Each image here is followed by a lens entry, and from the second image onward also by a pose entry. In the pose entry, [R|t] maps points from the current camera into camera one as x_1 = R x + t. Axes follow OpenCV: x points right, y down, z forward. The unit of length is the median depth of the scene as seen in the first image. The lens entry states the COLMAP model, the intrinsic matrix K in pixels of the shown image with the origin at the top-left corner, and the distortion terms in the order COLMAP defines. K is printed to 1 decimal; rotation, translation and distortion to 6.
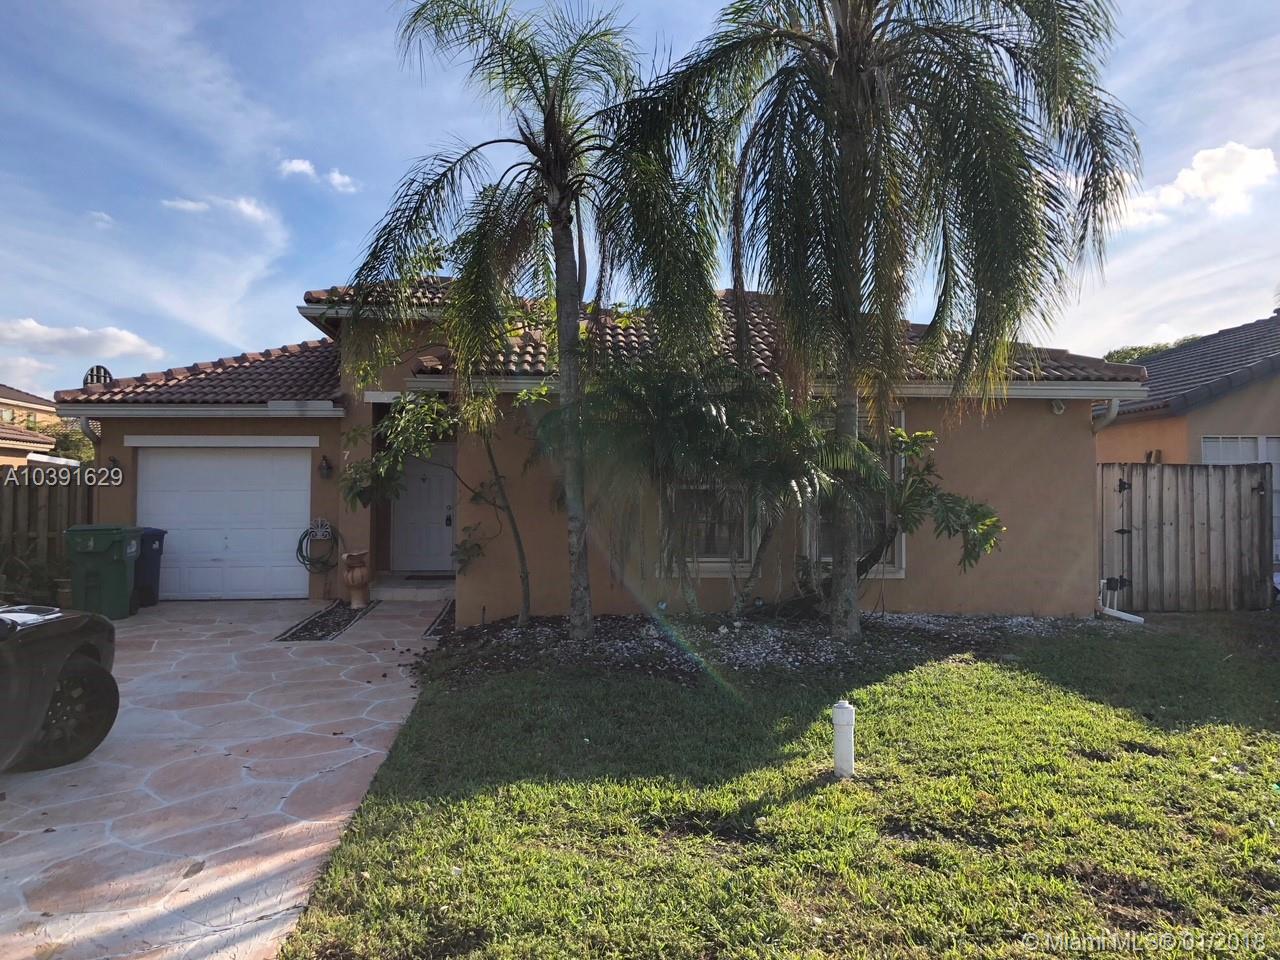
lens RADIAL K [[1043.5, 0, 636.1], [0, 1043.5, 483.5], [0, 0, 1]] dist [0.062738, -0.004935]
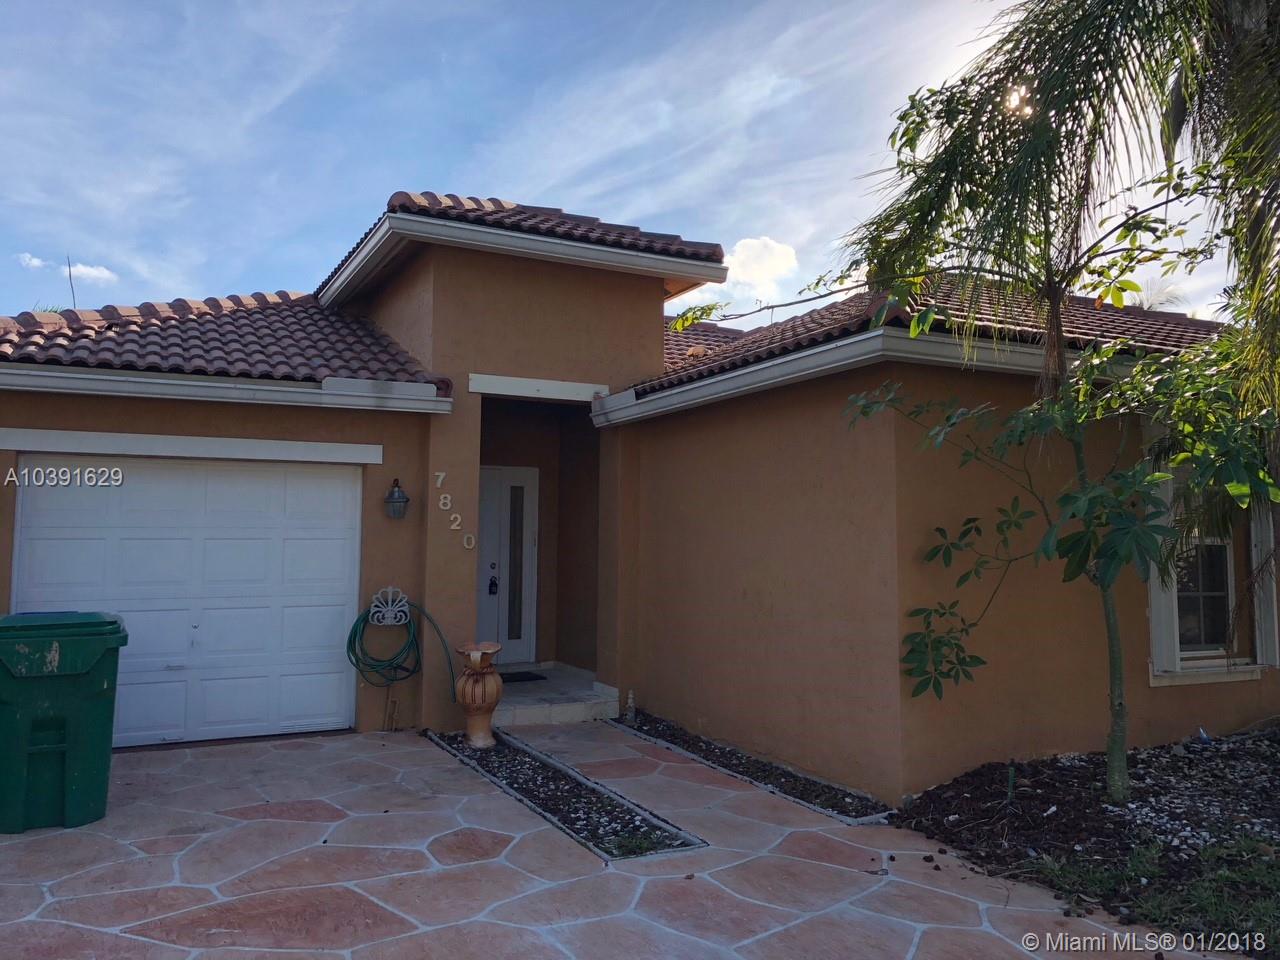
lens RADIAL K [[1043.5, 0, 643.5], [0, 1043.5, 477.1], [0, 0, 1]] dist [0.062738, -0.004935]
pose [[0.925236, 0.029188, 0.378267, -0.383628], [-0.009641, 0.998523, -0.053465, 0.001922], [-0.379269, 0.045821, 0.924151, 0.408703]]
